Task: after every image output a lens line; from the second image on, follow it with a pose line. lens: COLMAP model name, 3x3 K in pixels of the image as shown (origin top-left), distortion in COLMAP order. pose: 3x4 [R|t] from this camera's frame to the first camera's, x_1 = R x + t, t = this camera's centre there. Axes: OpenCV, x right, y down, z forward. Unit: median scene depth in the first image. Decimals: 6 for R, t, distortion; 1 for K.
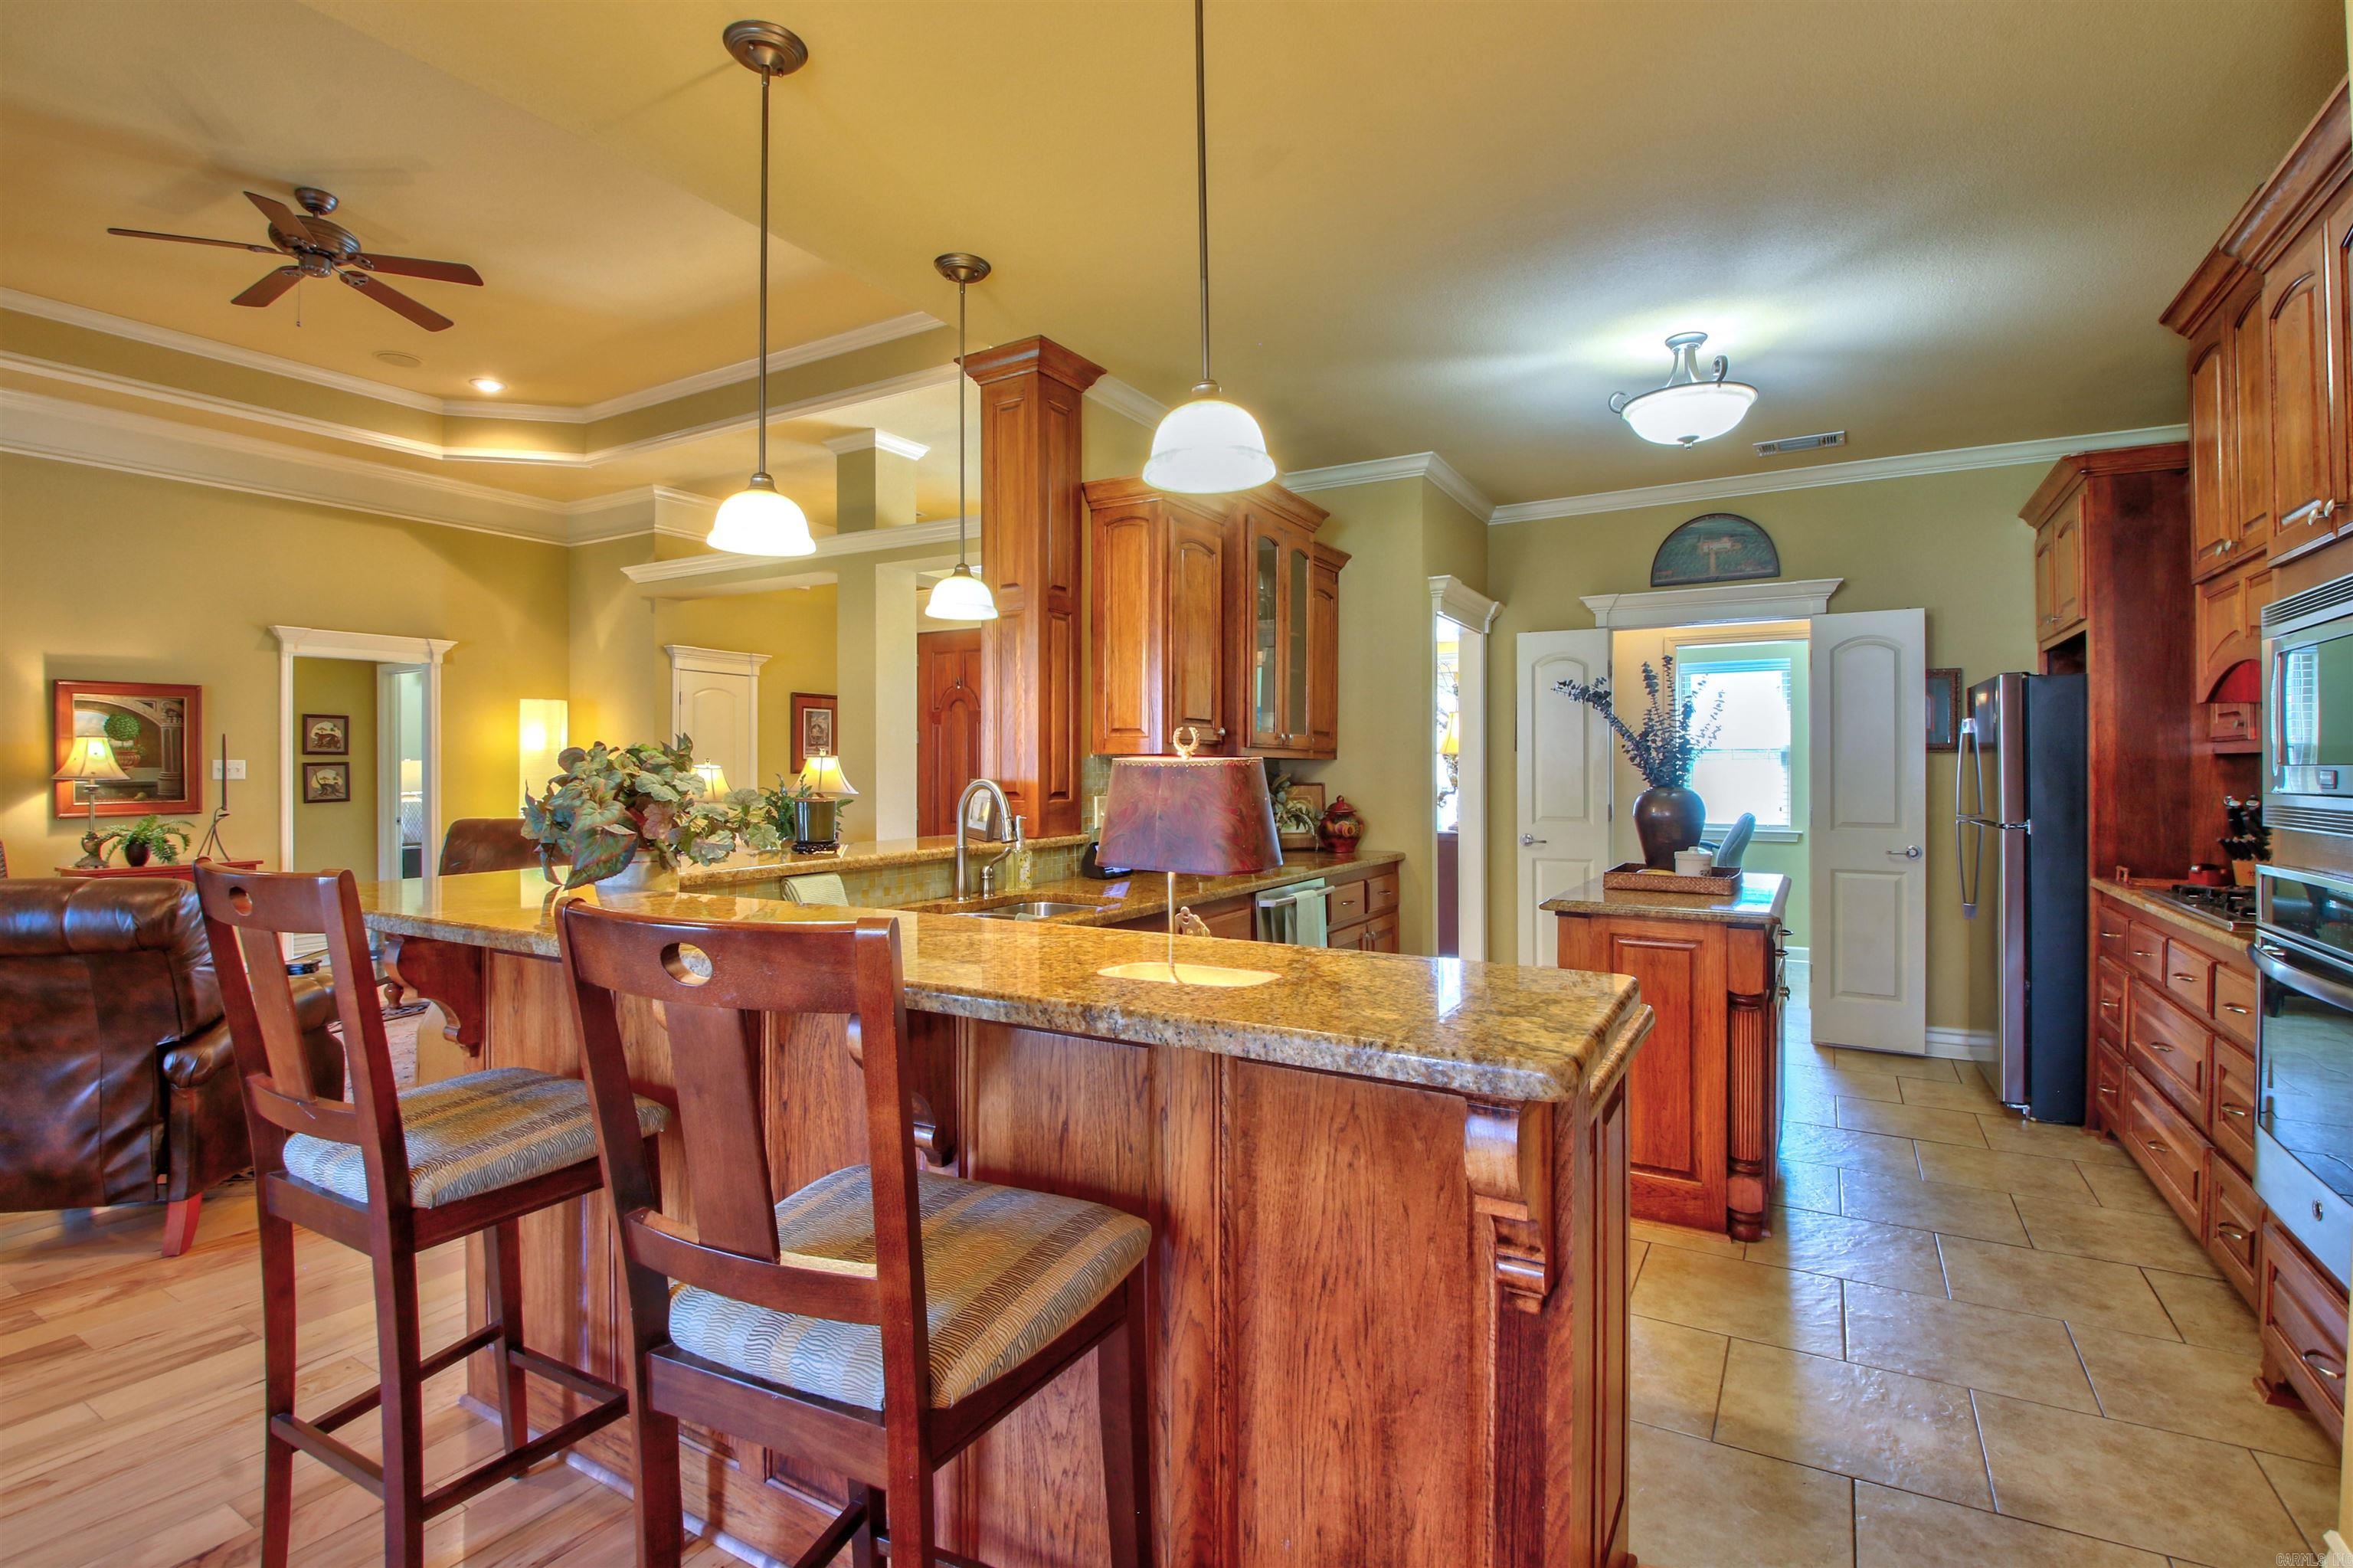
lens RADIAL K [[1091.5, 0, 1135.5], [0, 1091.5, 765.0], [0, 0, 1]] dist [0.002399, -0.014687]
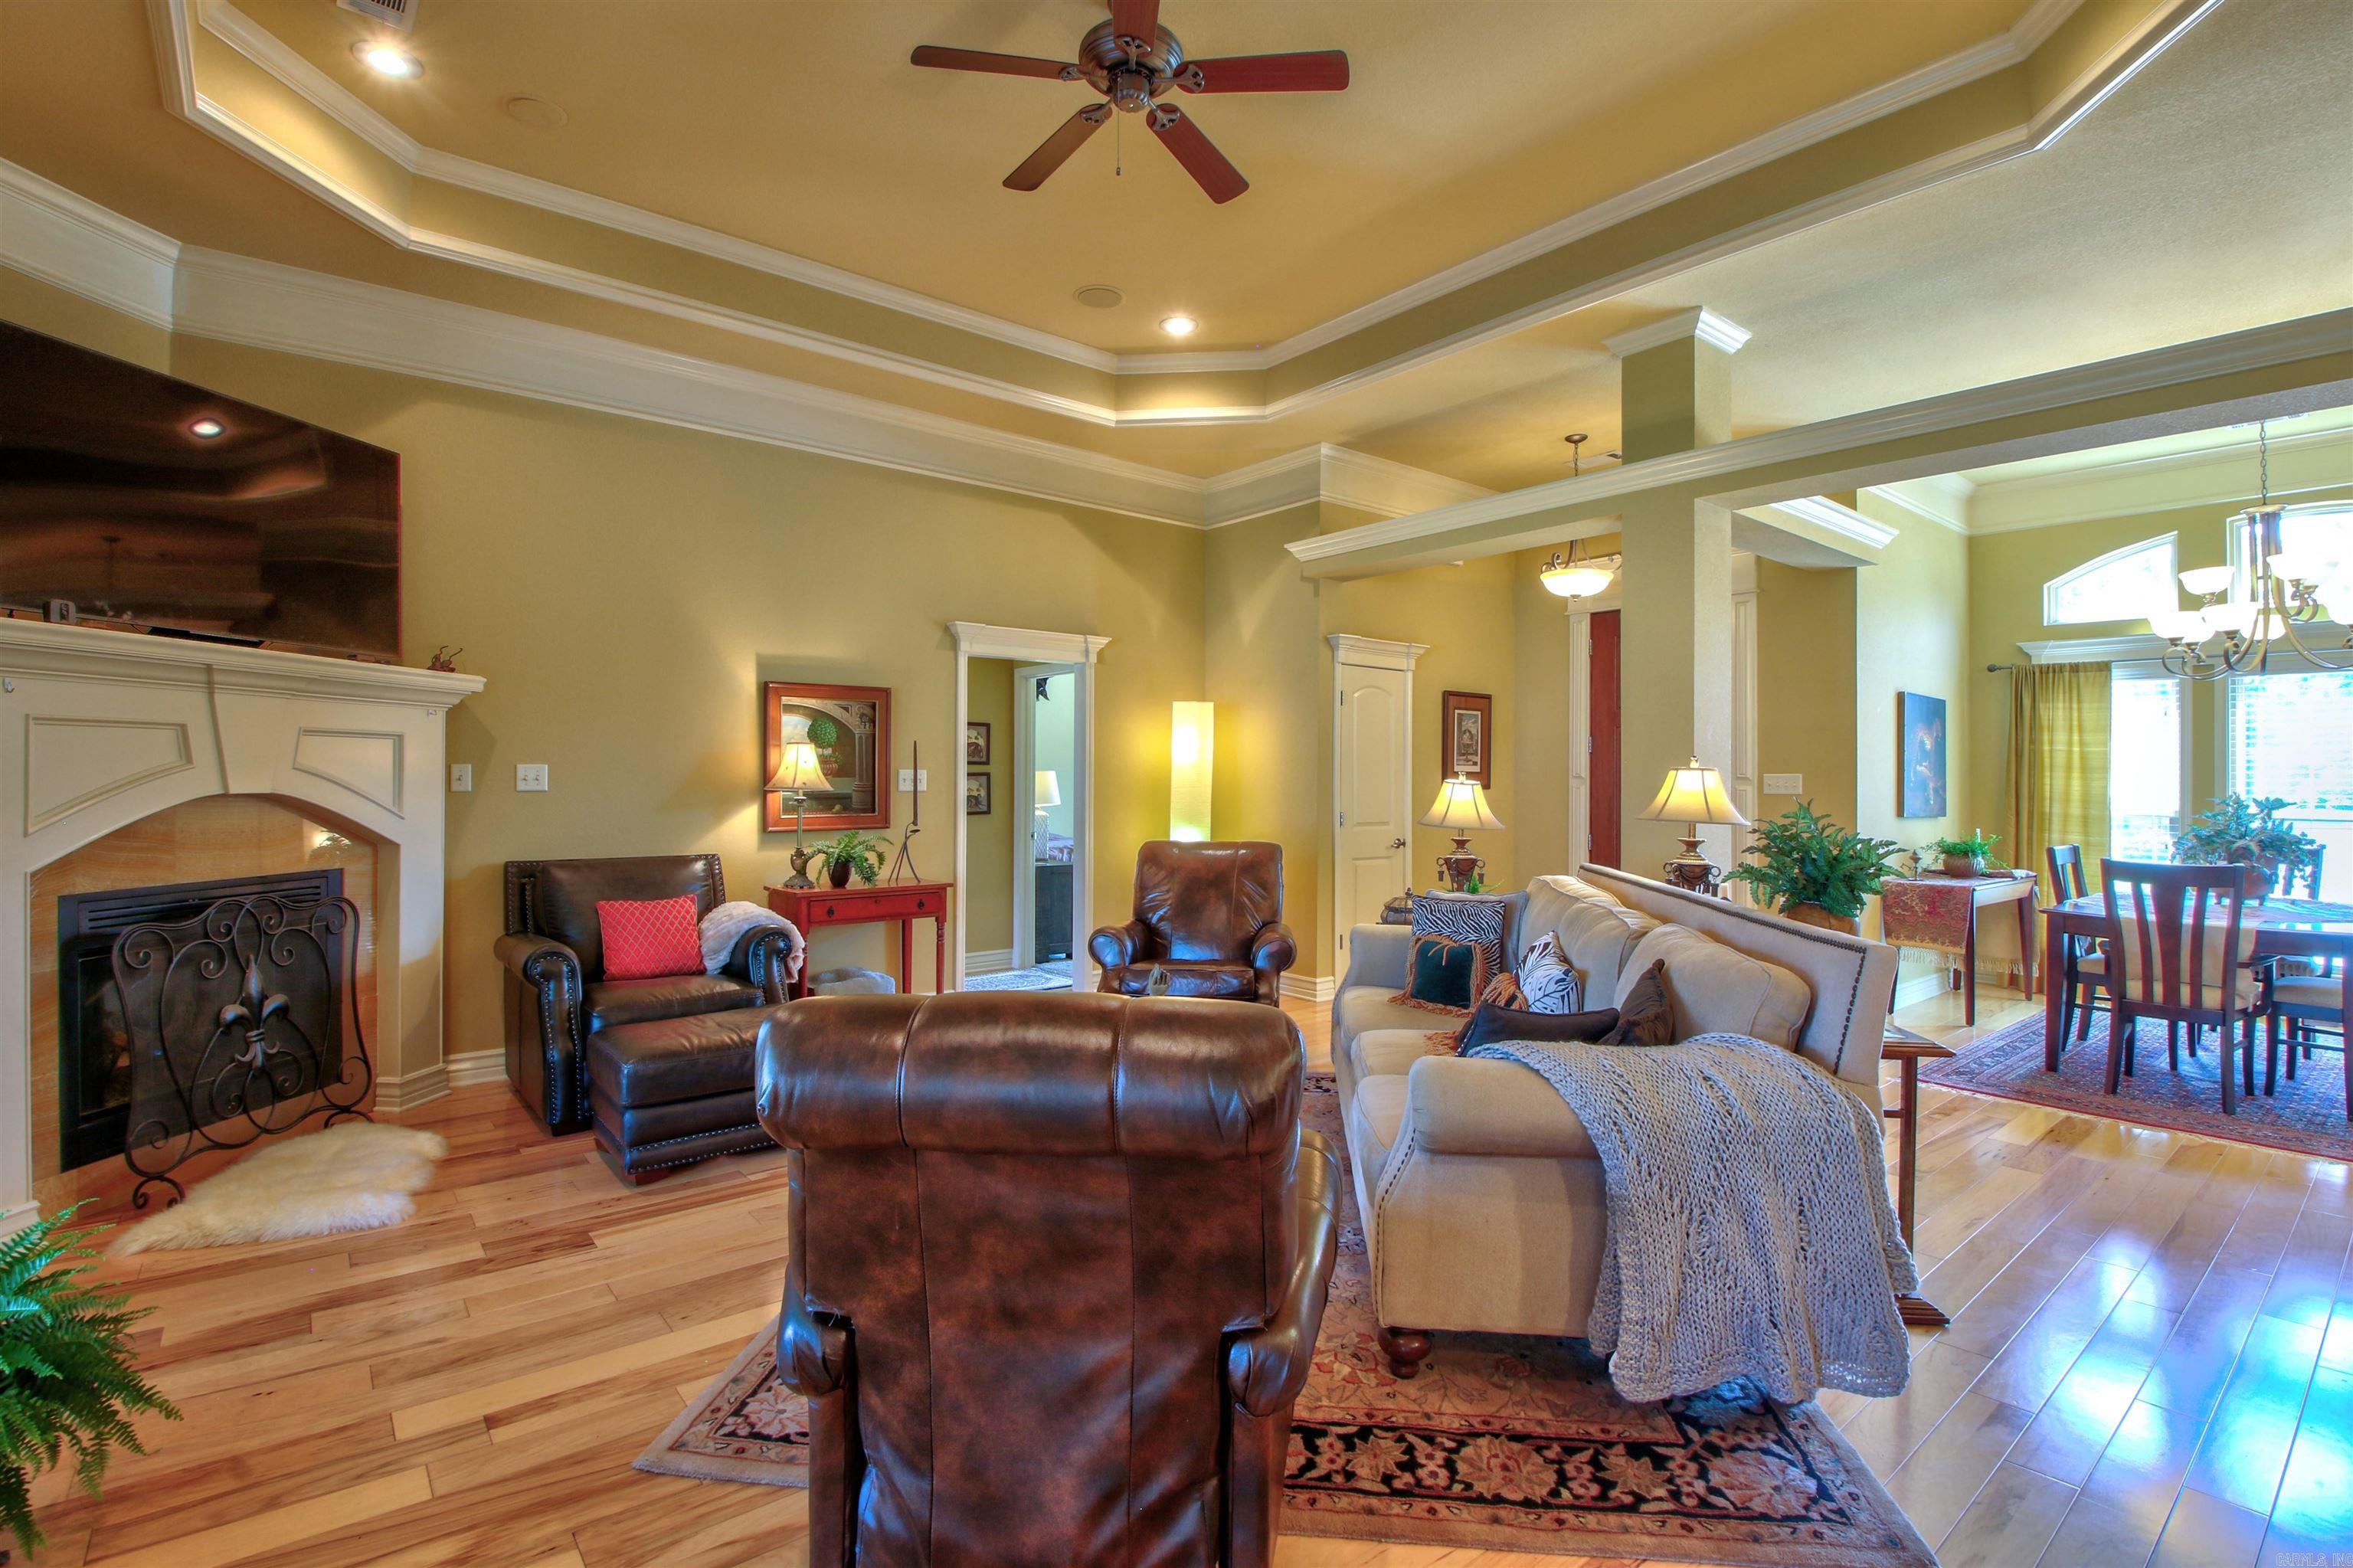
lens RADIAL K [[1091.5, 0, 1176.5], [0, 1091.5, 768.4], [0, 0, 1]] dist [0.002399, -0.014687]
pose [[0.940481, 0.002422, -0.339838, -0.328588], [-0.005415, 0.999954, -0.007859, 0.000174], [0.339804, 0.009231, 0.940451, 0.222611]]
